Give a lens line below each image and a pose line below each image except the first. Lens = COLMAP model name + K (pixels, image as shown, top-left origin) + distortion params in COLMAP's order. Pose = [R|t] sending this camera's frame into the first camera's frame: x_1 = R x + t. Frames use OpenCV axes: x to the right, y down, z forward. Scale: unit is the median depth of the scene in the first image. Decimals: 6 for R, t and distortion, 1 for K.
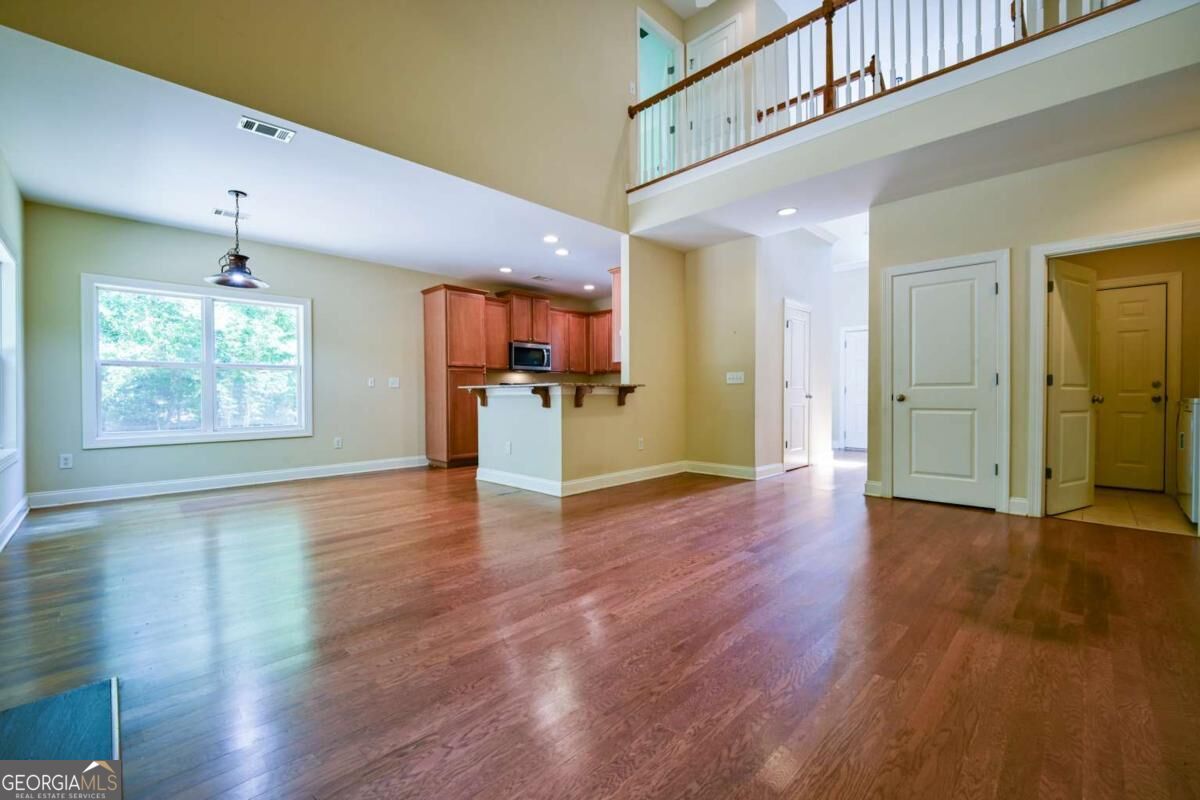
lens RADIAL K [[483.1, 0, 600.0], [0, 483.1, 400.0], [0, 0, 1]] dist [-0.018309, 0.000107]
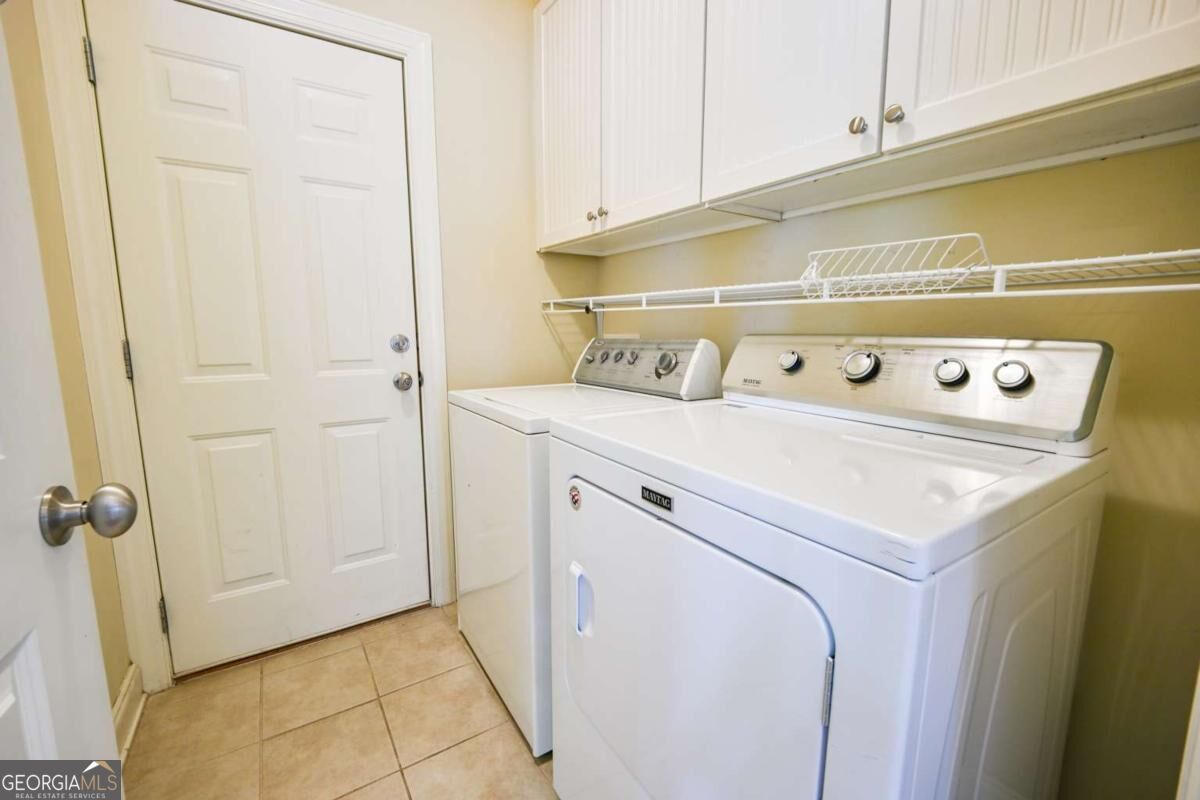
lens RADIAL K [[494.8, 0, 596.2], [0, 494.8, 399.2], [0, 0, 1]] dist [0.013536, -0.016999]
pose [[0.323174, -0.140004, 0.935926, 0.859702], [0.007814, 0.989357, 0.145298, -0.045908], [-0.946307, -0.039644, 0.320829, 0.726235]]
